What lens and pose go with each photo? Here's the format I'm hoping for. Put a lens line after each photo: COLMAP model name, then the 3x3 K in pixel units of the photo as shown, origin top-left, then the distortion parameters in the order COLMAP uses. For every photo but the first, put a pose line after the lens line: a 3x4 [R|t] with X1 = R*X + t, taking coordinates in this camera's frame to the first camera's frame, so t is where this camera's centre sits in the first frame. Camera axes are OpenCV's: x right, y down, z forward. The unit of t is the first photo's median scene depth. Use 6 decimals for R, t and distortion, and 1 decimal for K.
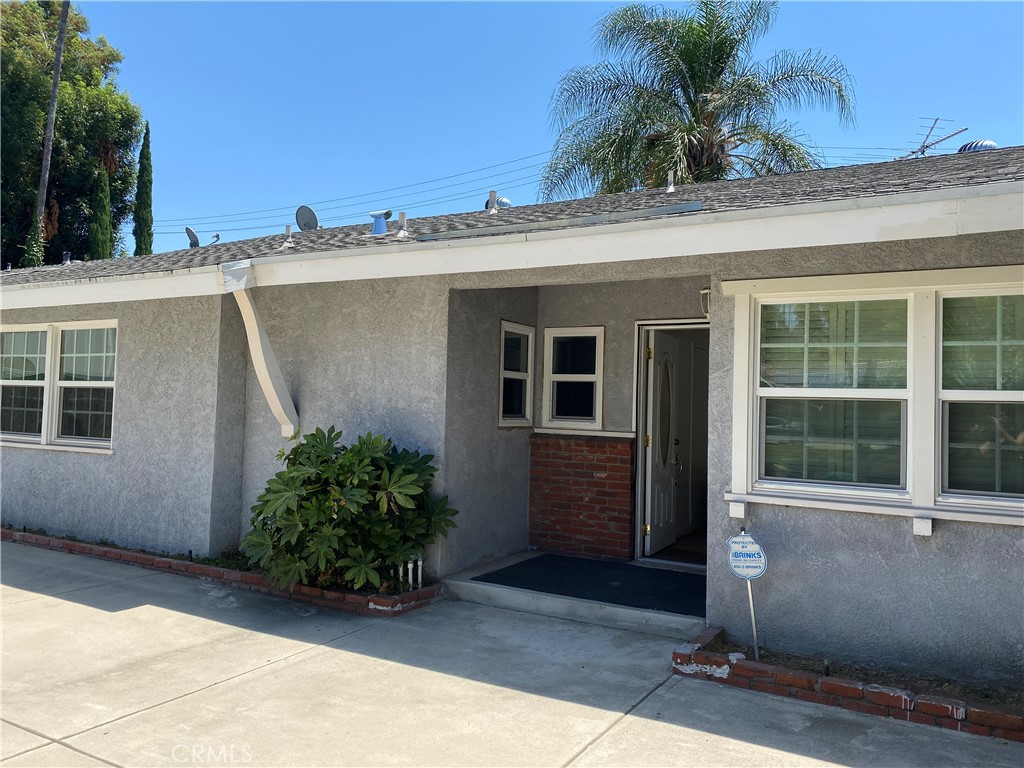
lens RADIAL K [[783.3, 0, 512.0], [0, 783.3, 384.0], [0, 0, 1]] dist [0.021219, -0.013304]
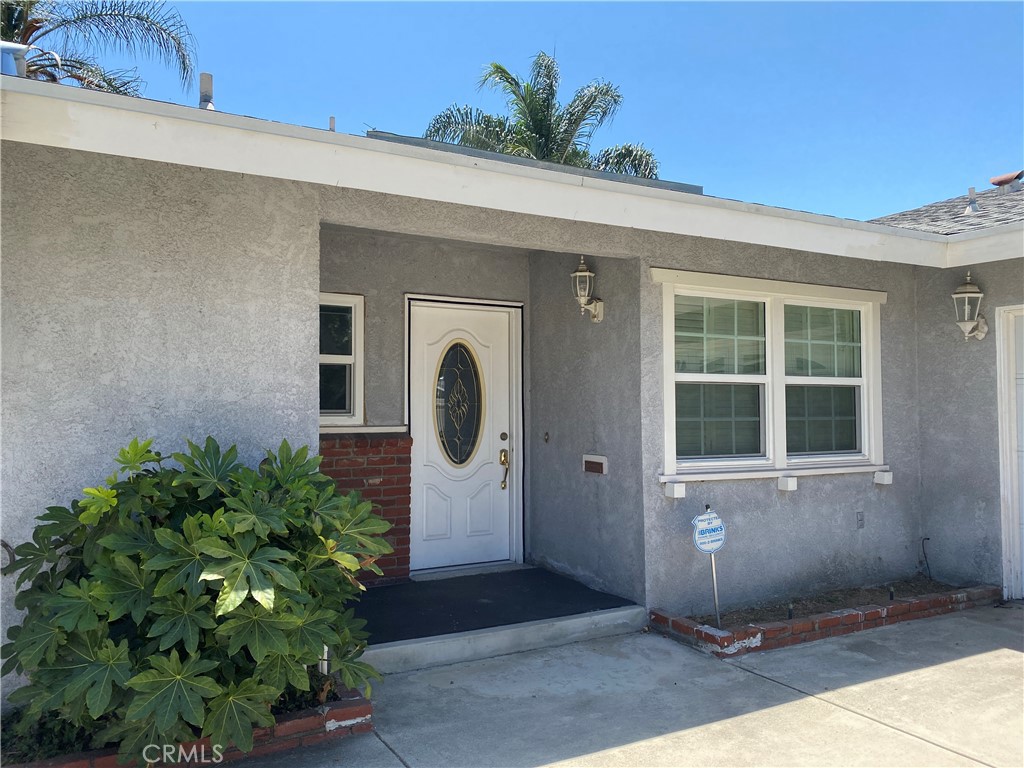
lens RADIAL K [[792.3, 0, 529.3], [0, 792.3, 383.3], [0, 0, 1]] dist [0.016766, 0.005444]
pose [[0.514441, 0.000559, 0.857525, -0.648568], [-0.008591, 0.999953, 0.004502, 0.014415], [-0.857483, -0.009683, 0.514422, 0.575197]]
